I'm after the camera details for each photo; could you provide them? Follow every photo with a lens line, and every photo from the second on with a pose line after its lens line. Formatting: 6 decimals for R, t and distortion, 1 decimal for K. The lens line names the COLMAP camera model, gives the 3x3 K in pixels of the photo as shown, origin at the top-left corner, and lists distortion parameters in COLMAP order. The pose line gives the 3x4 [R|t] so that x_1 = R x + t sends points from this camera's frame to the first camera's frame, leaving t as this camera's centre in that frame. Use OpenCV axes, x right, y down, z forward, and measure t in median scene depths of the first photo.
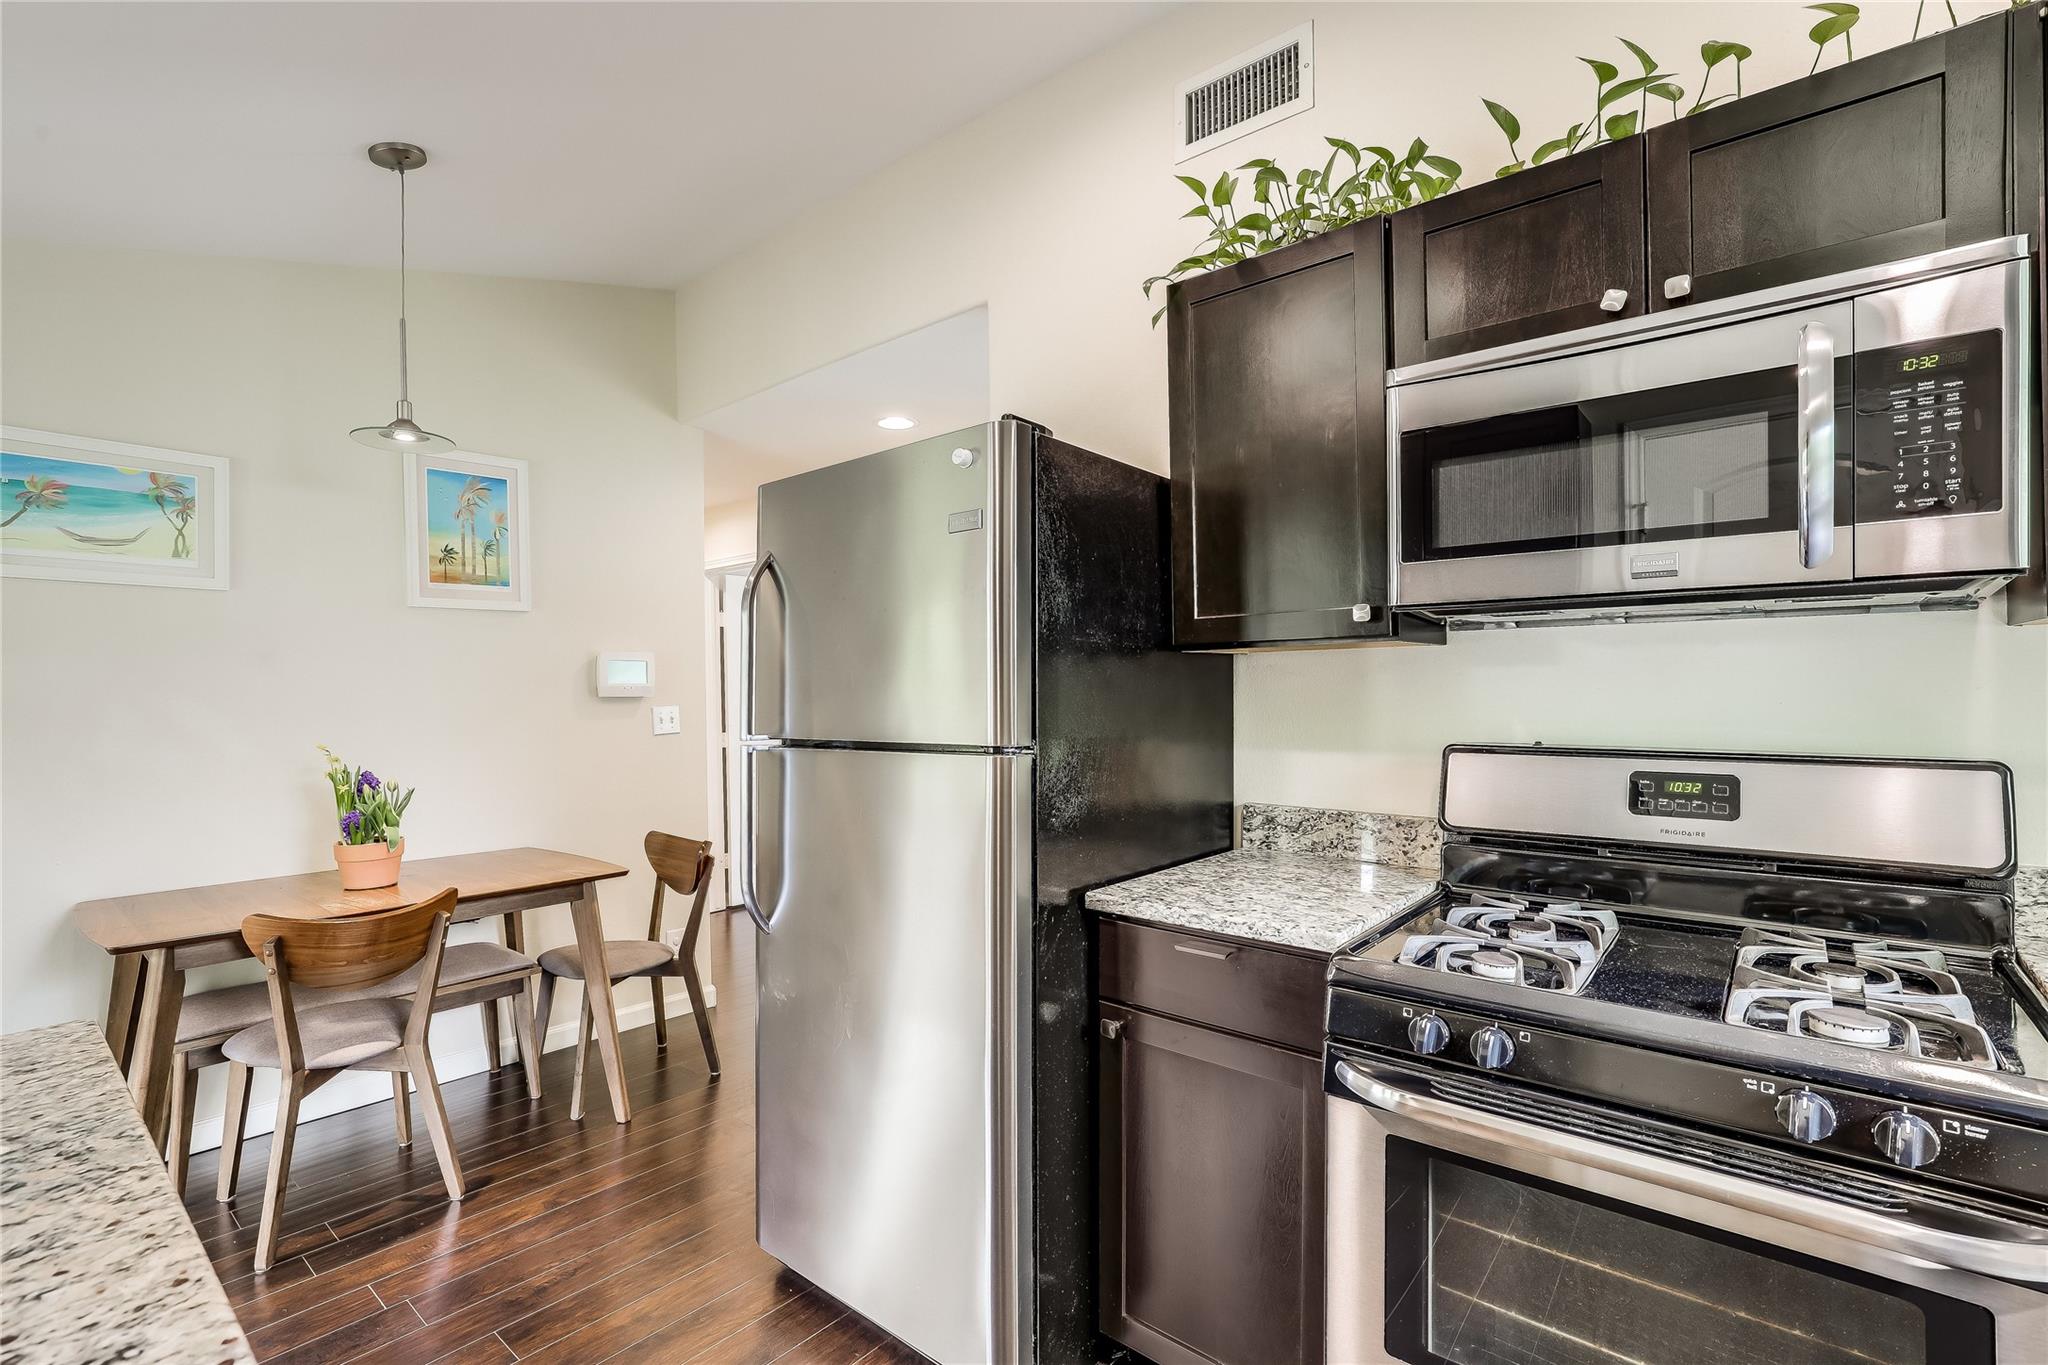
lens RADIAL K [[957.7, 0, 998.5], [0, 957.7, 697.1], [0, 0, 1]] dist [-0.000044, 0.000359]
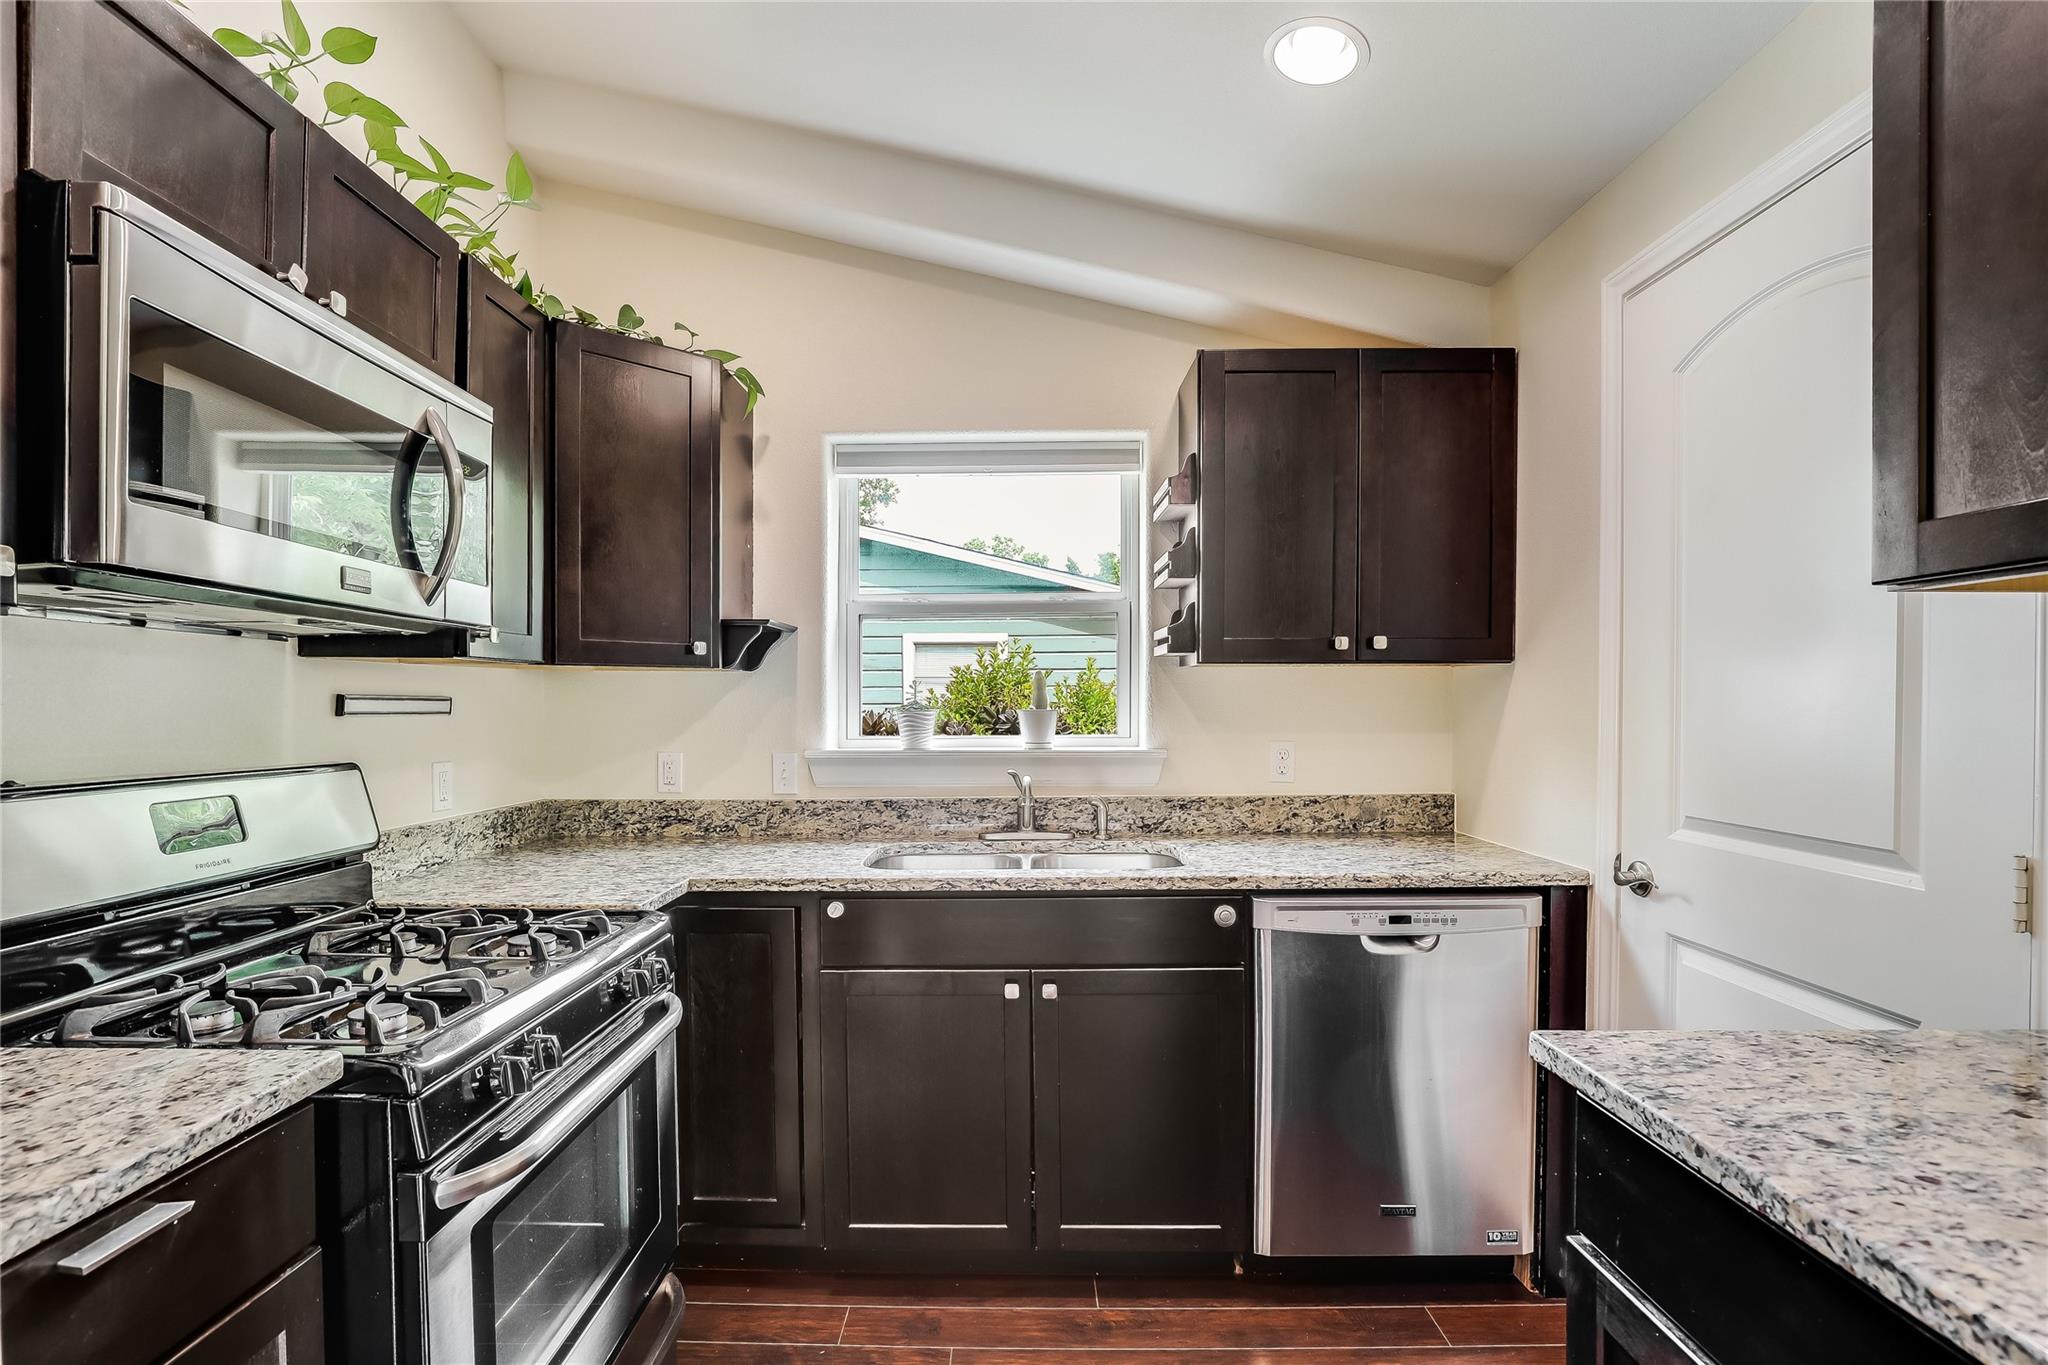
lens RADIAL K [[973.6, 0, 1006.9], [0, 973.6, 724.8], [0, 0, 1]] dist [-0.022778, 0.000391]
pose [[-0.648631, -0.004622, 0.761089, -0.291954], [0.011797, 0.999800, 0.016125, 0.003075], [-0.761011, 0.019437, -0.648447, 0.642832]]
